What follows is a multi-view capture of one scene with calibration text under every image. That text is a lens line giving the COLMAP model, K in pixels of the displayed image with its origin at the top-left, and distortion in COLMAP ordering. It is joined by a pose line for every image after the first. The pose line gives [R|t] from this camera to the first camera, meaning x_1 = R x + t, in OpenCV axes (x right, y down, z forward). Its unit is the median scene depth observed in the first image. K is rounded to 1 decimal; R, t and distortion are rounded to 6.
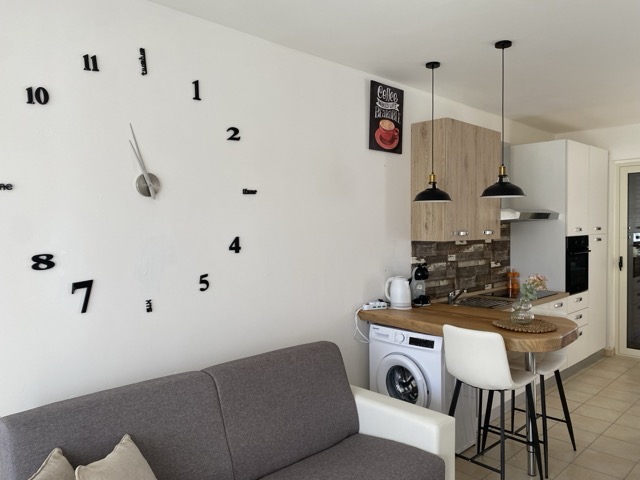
lens RADIAL K [[488.6, 0, 311.5], [0, 488.6, 239.8], [0, 0, 1]] dist [0.038753, -0.058170]
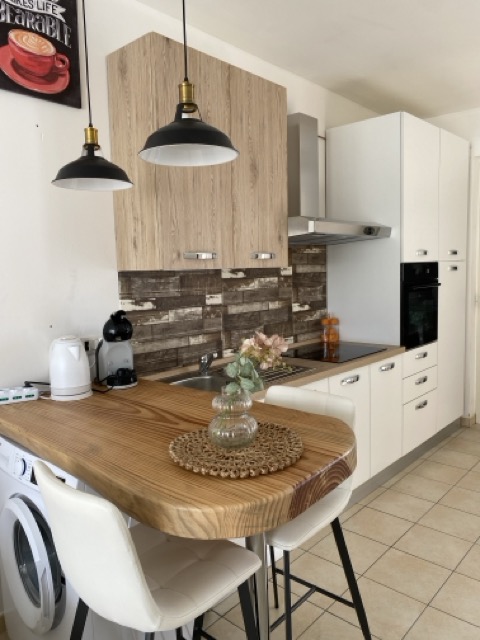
lens RADIAL K [[488.6, 0, 239.6], [0, 488.6, 316.3], [0, 0, 1]] dist [0.038753, -0.058170]
pose [[0.997237, -0.025193, 0.069890, 0.283958], [0.020384, 0.997429, 0.068698, 0.017125], [-0.071441, -0.067083, 0.995186, 0.394438]]
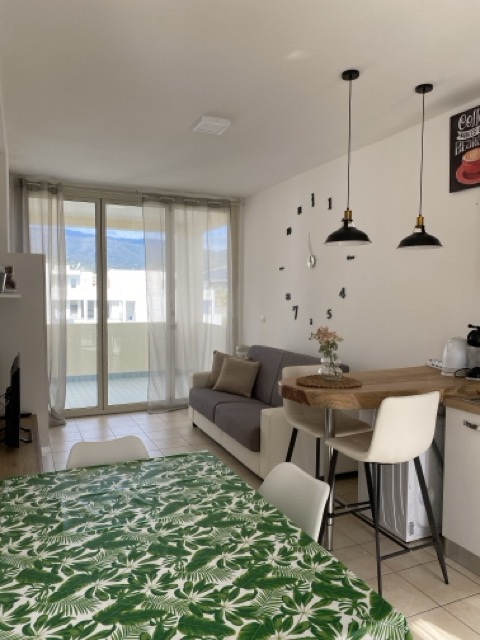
lens RADIAL K [[488.6, 0, 239.6], [0, 488.6, 316.3], [0, 0, 1]] dist [0.038753, -0.058170]
pose [[-0.333079, 0.048761, -0.941637, 0.942635], [-0.028425, 0.997689, 0.061718, -0.001133], [0.942471, 0.047323, -0.330923, 0.792350]]
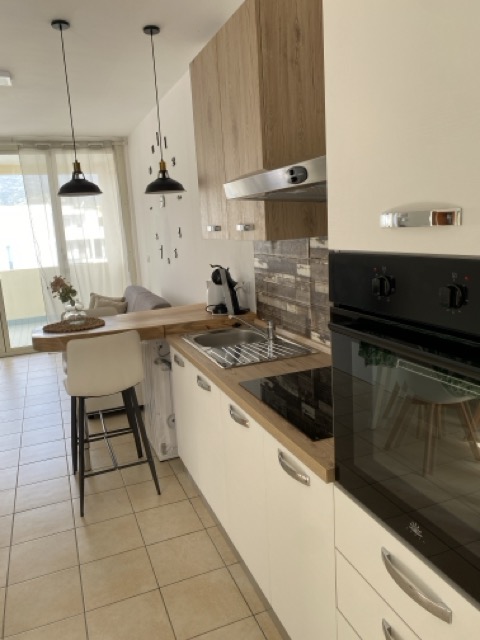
lens RADIAL K [[488.6, 0, 239.6], [0, 488.6, 316.3], [0, 0, 1]] dist [0.038753, -0.058170]
pose [[-0.372099, 0.204608, -0.905360, 0.849791], [0.037954, 0.977939, 0.205412, -0.028788], [0.927417, 0.042071, -0.371656, 1.179597]]
